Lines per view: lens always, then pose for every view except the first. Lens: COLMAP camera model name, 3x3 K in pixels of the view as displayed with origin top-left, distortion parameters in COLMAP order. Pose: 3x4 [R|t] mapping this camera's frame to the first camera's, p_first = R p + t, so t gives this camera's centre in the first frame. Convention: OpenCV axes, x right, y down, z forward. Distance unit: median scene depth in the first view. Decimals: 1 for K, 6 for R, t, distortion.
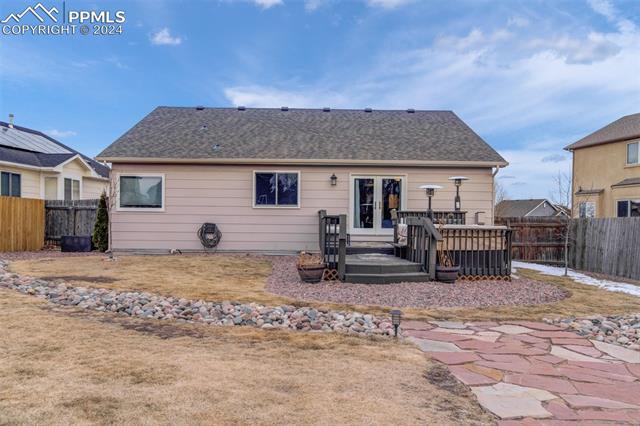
lens RADIAL K [[463.1, 0, 321.2], [0, 463.1, 213.7], [0, 0, 1]] dist [-0.008293, -0.002252]
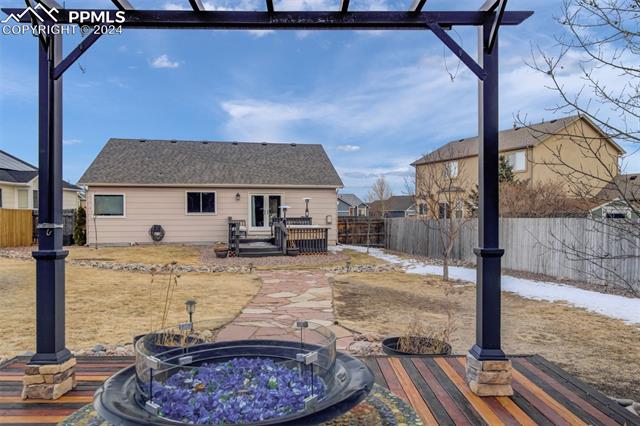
lens RADIAL K [[463.1, 0, 320.2], [0, 463.1, 217.1], [0, 0, 1]] dist [-0.008293, -0.002252]
pose [[0.986533, -0.014276, 0.162938, 0.045058], [0.009401, 0.999486, 0.030649, -0.048479], [-0.163291, -0.028704, 0.986160, -0.609721]]
